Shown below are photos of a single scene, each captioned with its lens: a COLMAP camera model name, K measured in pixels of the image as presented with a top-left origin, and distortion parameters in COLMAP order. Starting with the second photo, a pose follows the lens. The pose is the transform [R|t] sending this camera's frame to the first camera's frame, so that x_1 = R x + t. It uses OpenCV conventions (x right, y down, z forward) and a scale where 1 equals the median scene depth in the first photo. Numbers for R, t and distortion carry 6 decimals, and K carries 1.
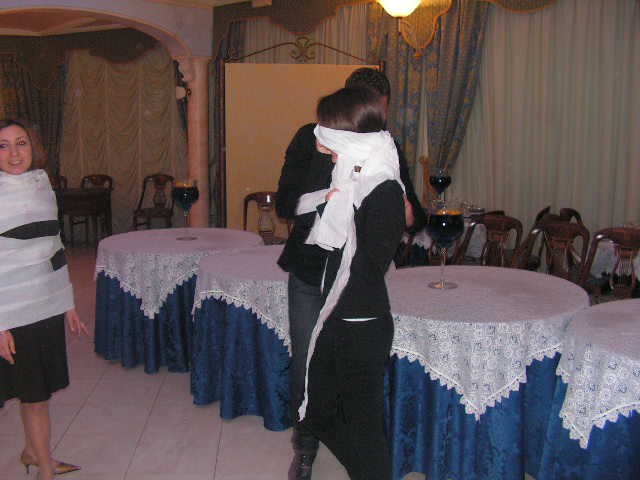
lens RADIAL K [[688.7, 0, 322.4], [0, 688.7, 234.8], [0, 0, 1]] dist [-0.156043, 0.000000]
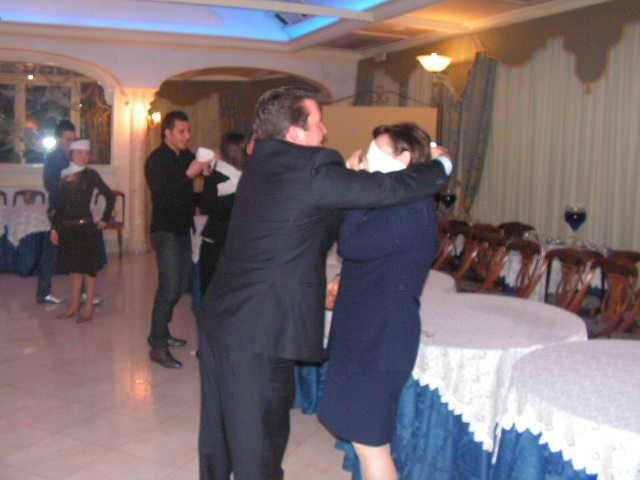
lens RADIAL K [[688.7, 0, 316.4], [0, 688.7, 244.8], [0, 0, 1]] dist [-0.156043, 0.000000]
pose [[0.884424, 0.094729, -0.456970, 0.541633], [-0.110803, 0.993807, -0.008435, 0.044813], [0.453340, 0.058094, 0.889442, -0.243259]]
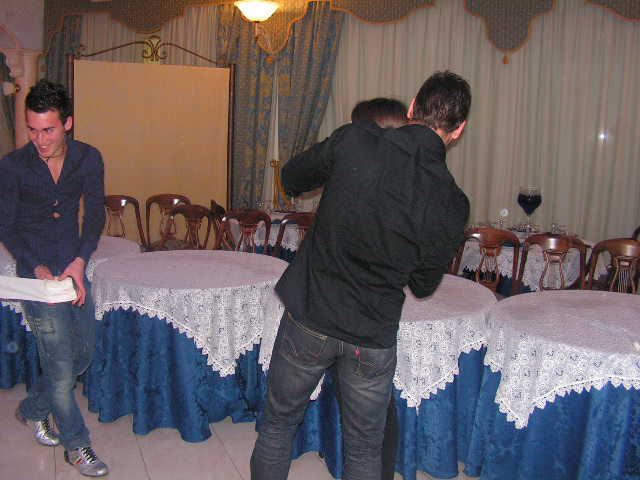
lens RADIAL K [[688.7, 0, 324.1], [0, 688.7, 234.3], [0, 0, 1]] dist [-0.156043, 0.000000]
pose [[0.951644, -0.016978, 0.306733, -0.105363], [0.017084, 0.999851, 0.002338, -0.005422], [-0.306727, 0.003015, 0.951793, 0.009603]]
